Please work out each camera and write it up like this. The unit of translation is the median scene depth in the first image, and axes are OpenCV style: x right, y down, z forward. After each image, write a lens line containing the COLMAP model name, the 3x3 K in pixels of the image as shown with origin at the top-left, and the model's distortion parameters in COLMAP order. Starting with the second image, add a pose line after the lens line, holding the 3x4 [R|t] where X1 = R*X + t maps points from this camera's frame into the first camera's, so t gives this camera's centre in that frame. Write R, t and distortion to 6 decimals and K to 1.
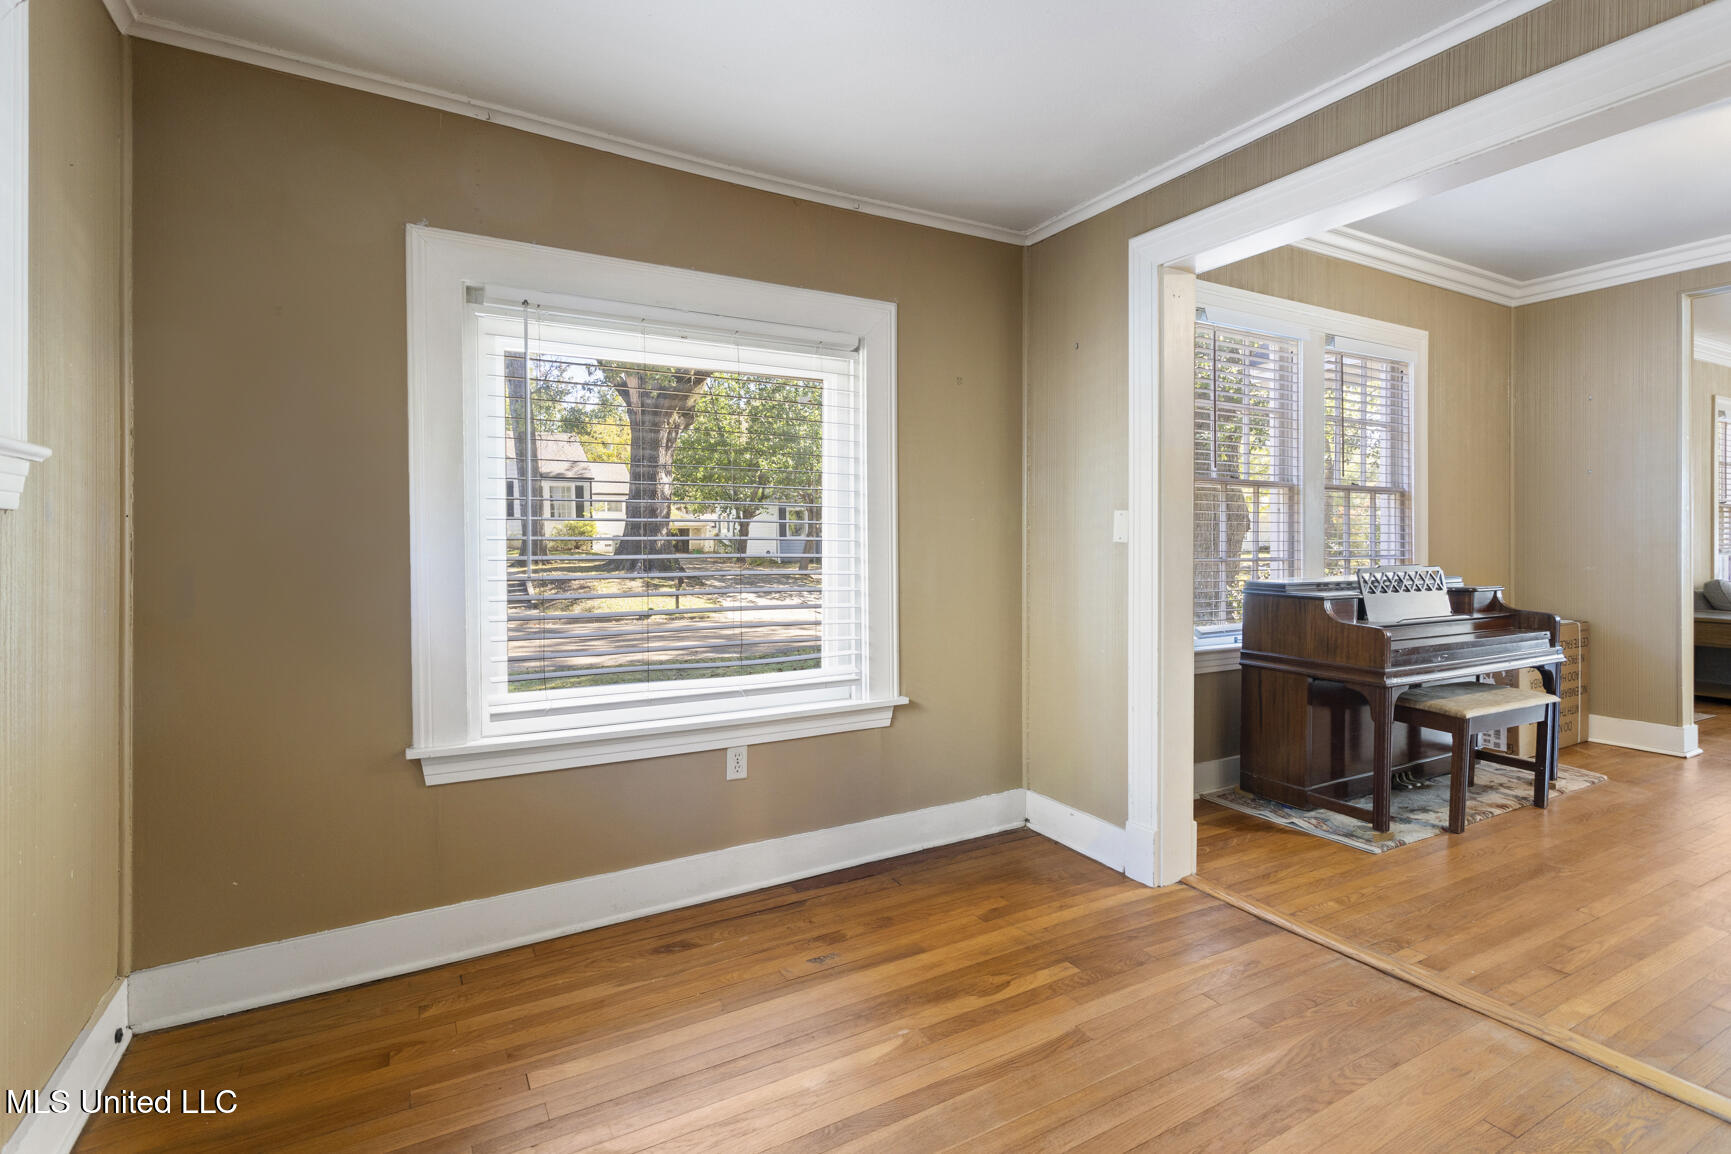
lens RADIAL K [[854.2, 0, 882.0], [0, 854.2, 546.1], [0, 0, 1]] dist [0.011489, 0.000057]
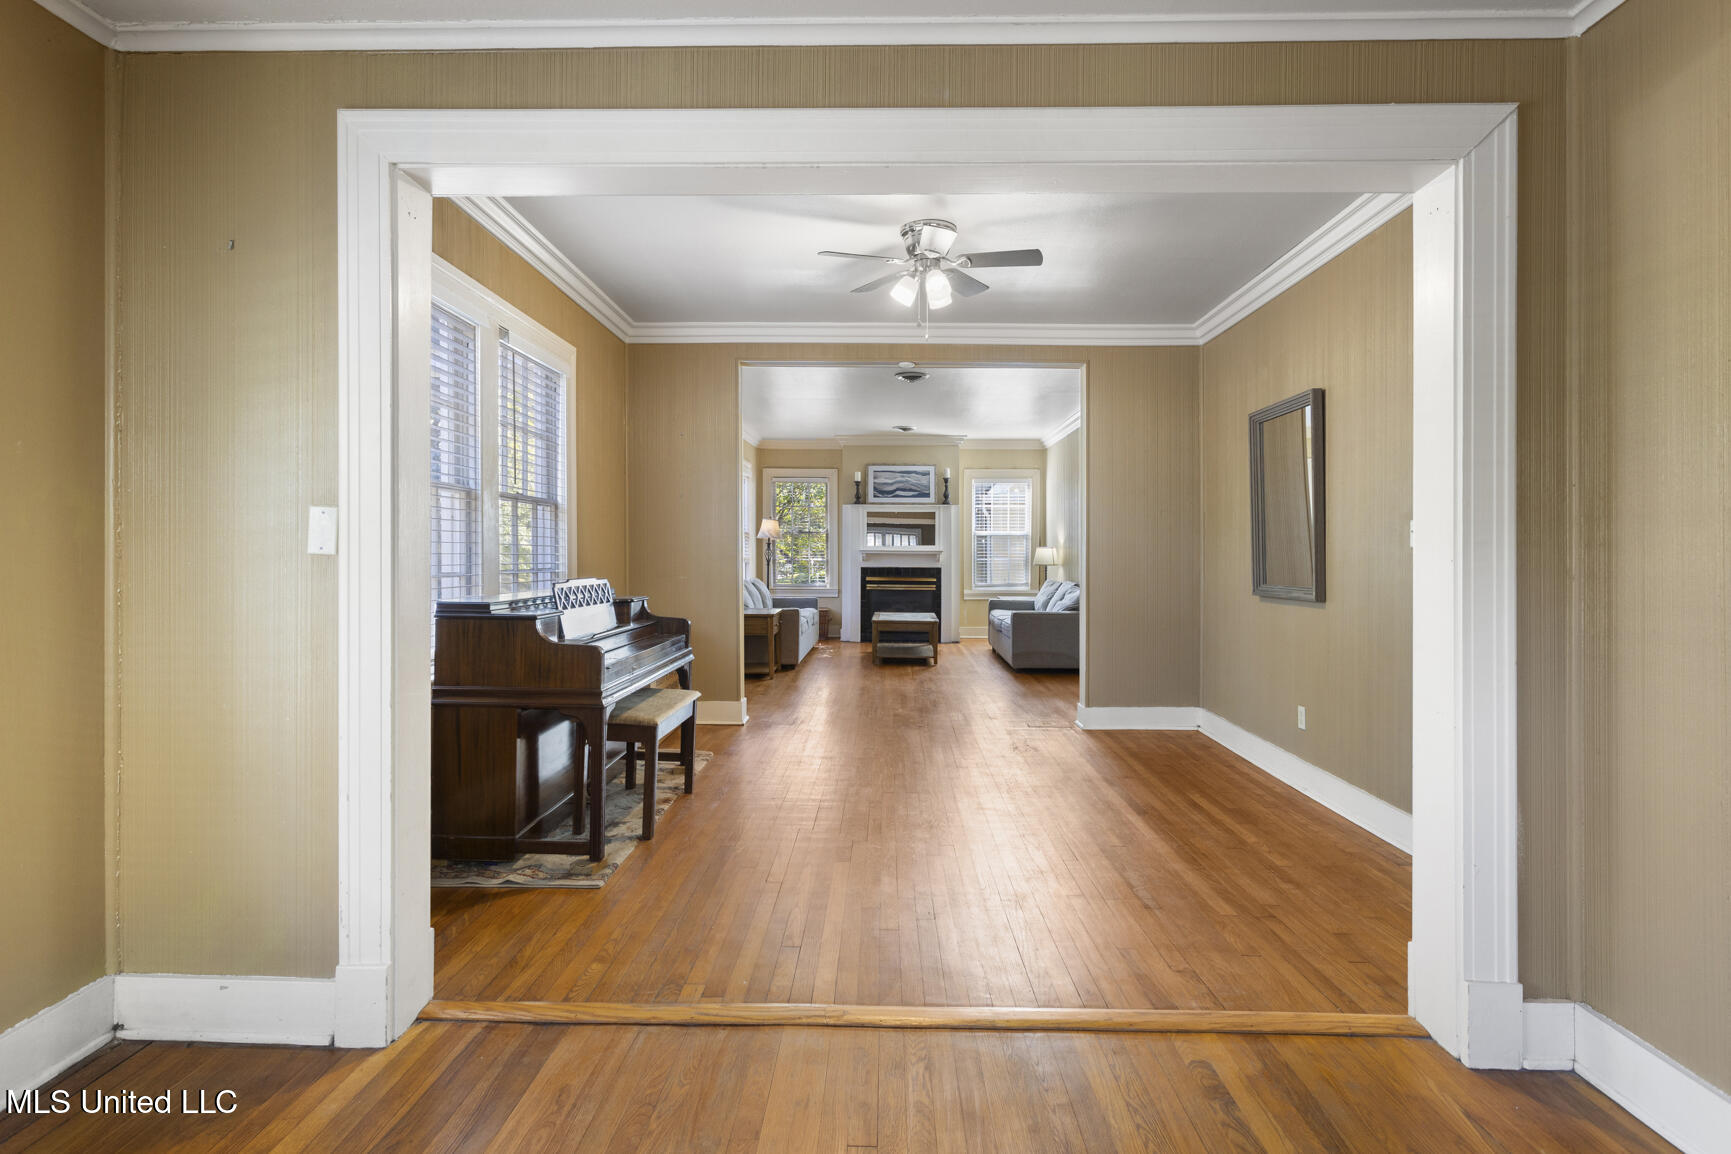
lens RADIAL K [[854.2, 0, 866.7], [0, 854.2, 557.6], [0, 0, 1]] dist [0.011489, 0.000057]
pose [[0.528676, -0.000250, 0.848824, -0.061431], [0.001431, 0.999999, -0.000597, -0.000440], [-0.848823, 0.001531, 0.528675, 0.247618]]
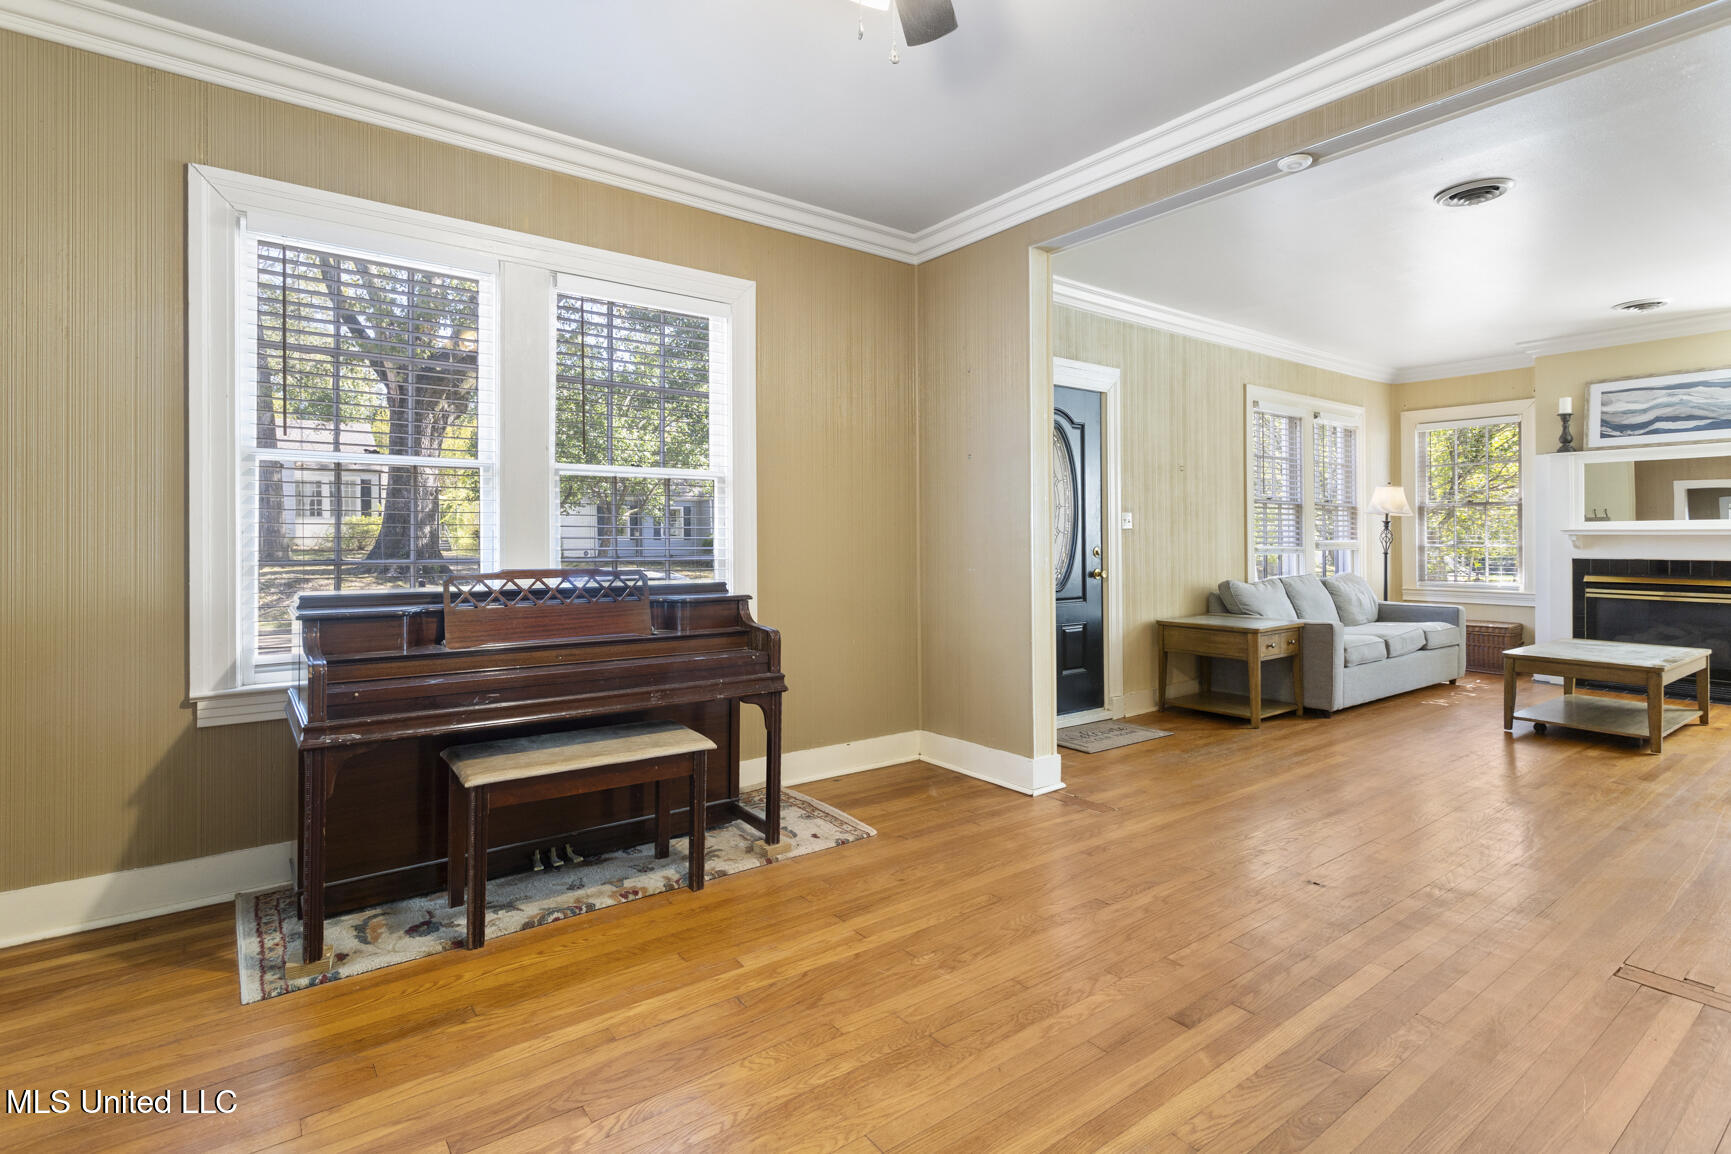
lens RADIAL K [[854.2, 0, 864.8], [0, 854.2, 536.7], [0, 0, 1]] dist [0.011489, 0.000057]
pose [[0.993265, 0.000262, 0.115861, 0.932358], [0.000845, 0.999954, -0.009504, 0.001117], [-0.115858, 0.009538, 0.993220, 0.261281]]
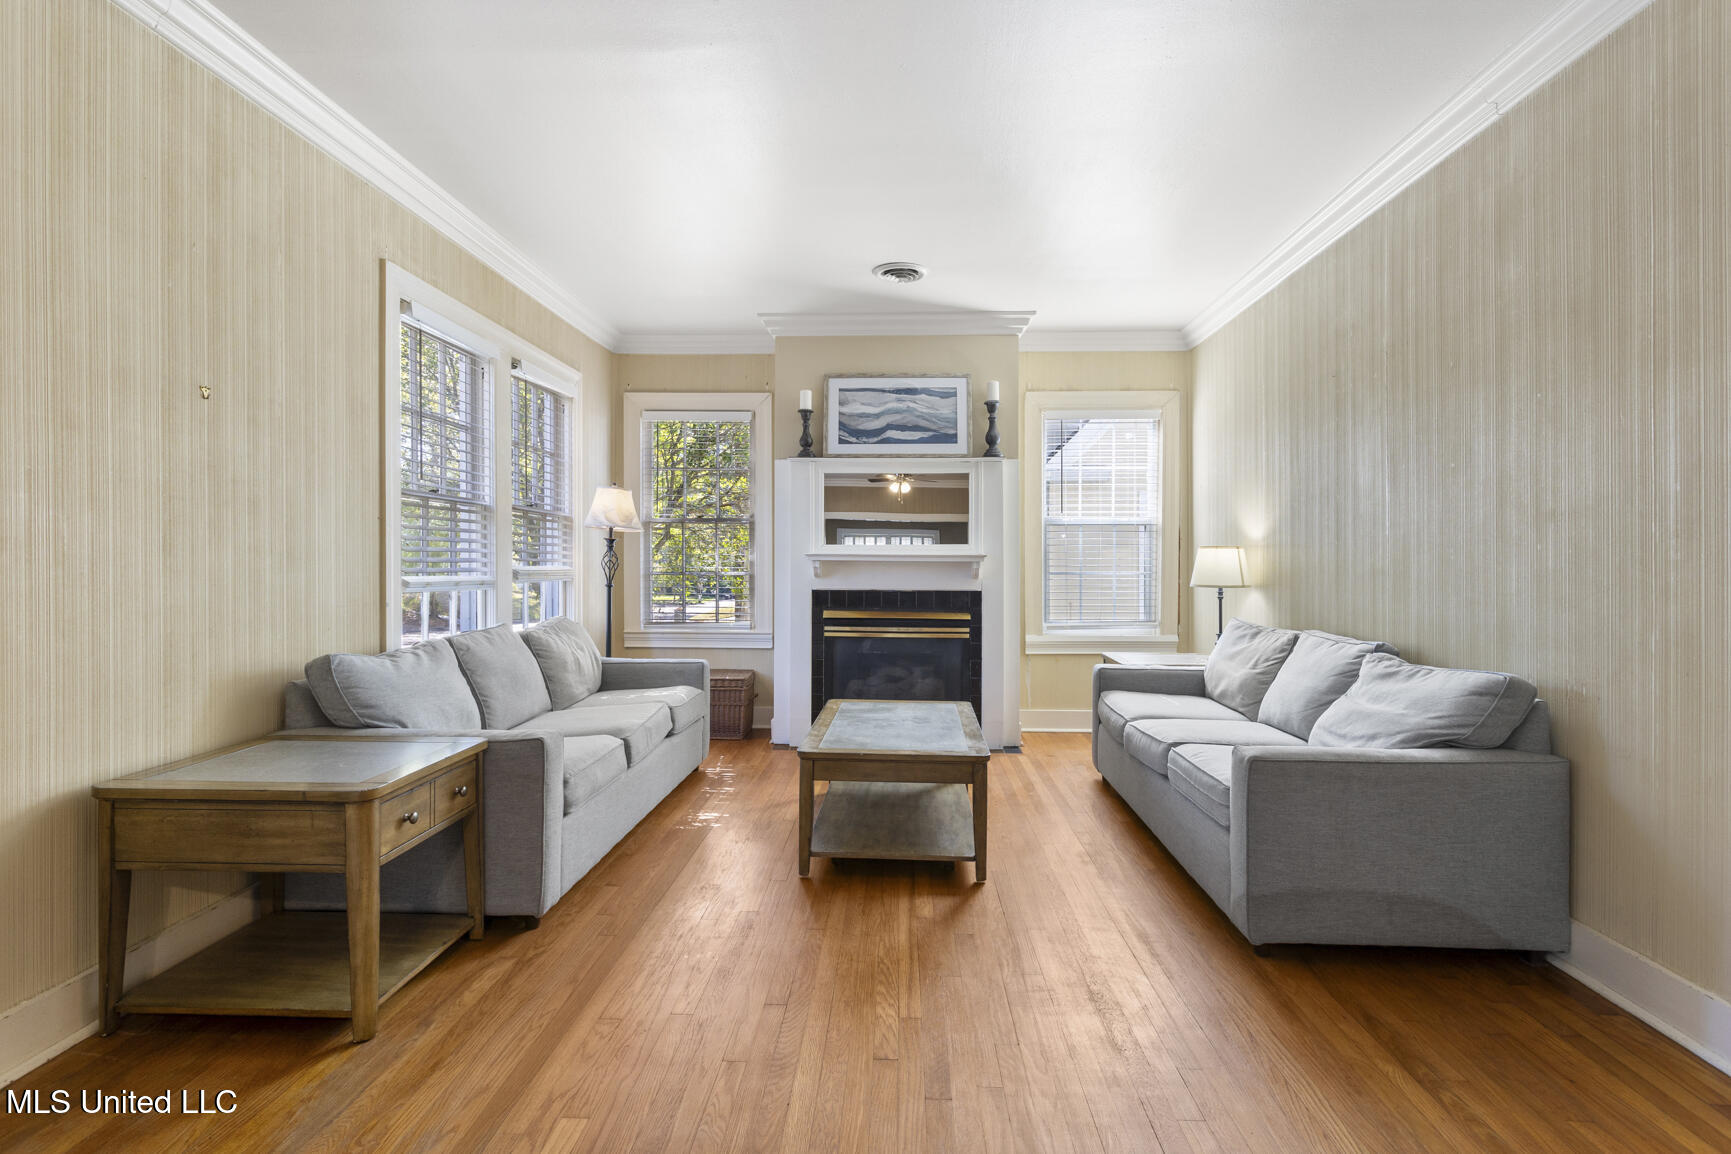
lens RADIAL K [[854.2, 0, 857.0], [0, 854.2, 559.3], [0, 0, 1]] dist [0.011489, 0.000057]
pose [[0.554328, 0.007635, 0.832264, 1.498496], [0.000808, 0.999953, -0.009711, -0.006509], [-0.832298, 0.006056, 0.554295, 1.088540]]
